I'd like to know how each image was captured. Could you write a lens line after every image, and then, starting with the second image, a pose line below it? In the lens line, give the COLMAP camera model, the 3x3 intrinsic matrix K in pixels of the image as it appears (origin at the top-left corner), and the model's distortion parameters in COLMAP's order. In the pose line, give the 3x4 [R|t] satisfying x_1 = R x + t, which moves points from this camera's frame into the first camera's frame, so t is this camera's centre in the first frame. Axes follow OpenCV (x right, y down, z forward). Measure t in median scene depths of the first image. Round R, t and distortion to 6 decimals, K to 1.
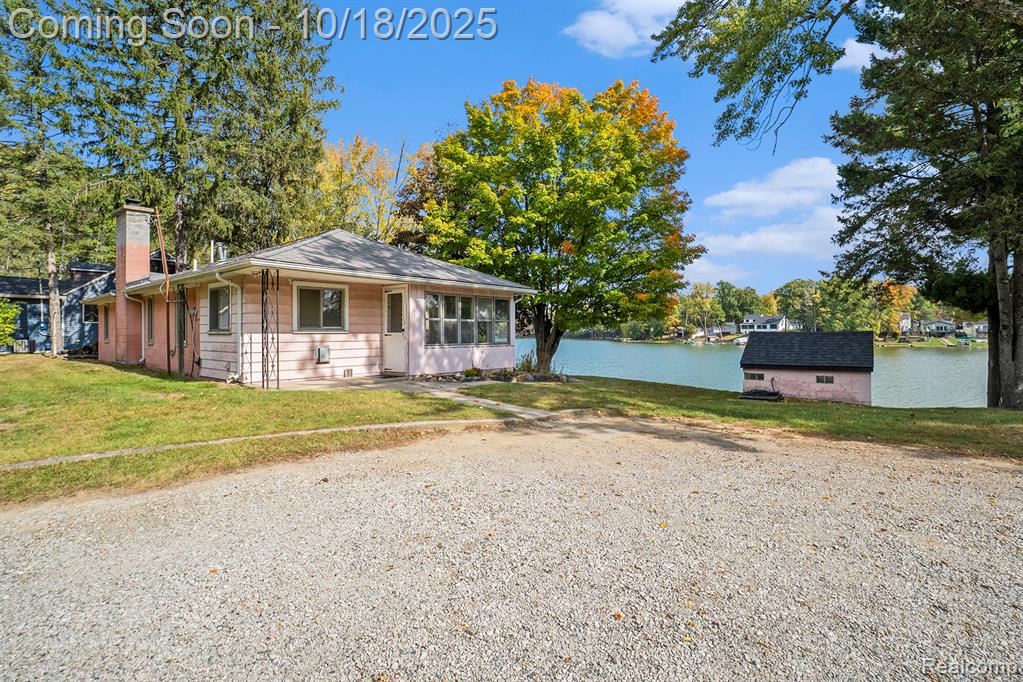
lens RADIAL K [[508.1, 0, 519.9], [0, 508.1, 336.1], [0, 0, 1]] dist [-0.023503, 0.004889]
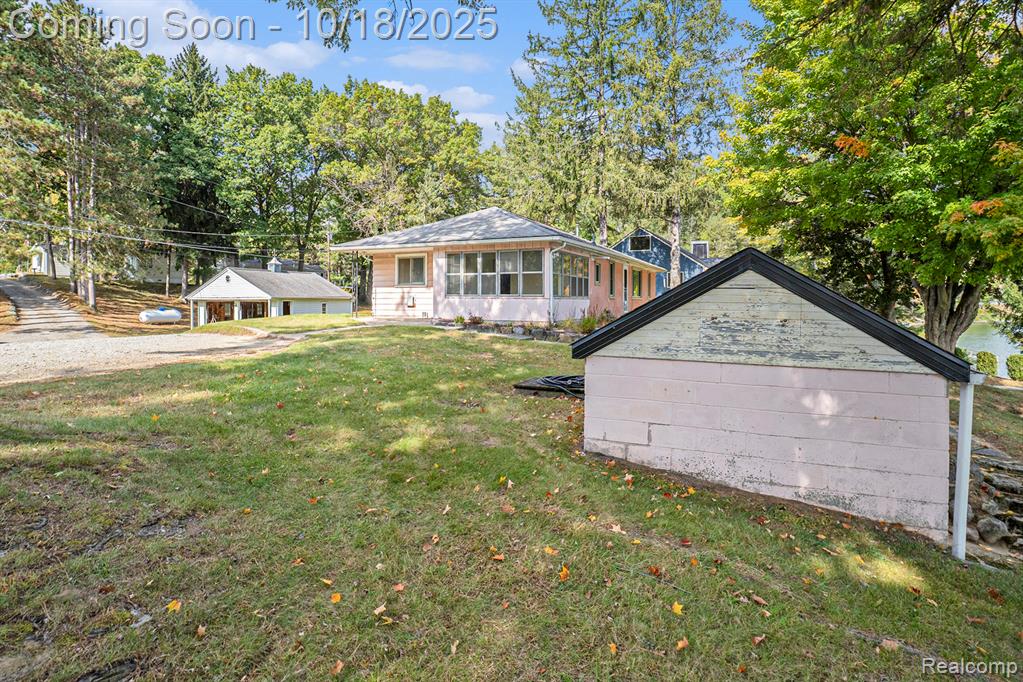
lens RADIAL K [[508.1, 0, 513.1], [0, 508.1, 336.8], [0, 0, 1]] dist [-0.023503, 0.004889]
pose [[0.290219, 0.078196, -0.953760, 0.981602], [0.000438, 0.996645, 0.081846, 0.016057], [0.956960, -0.024171, 0.289211, 0.726656]]
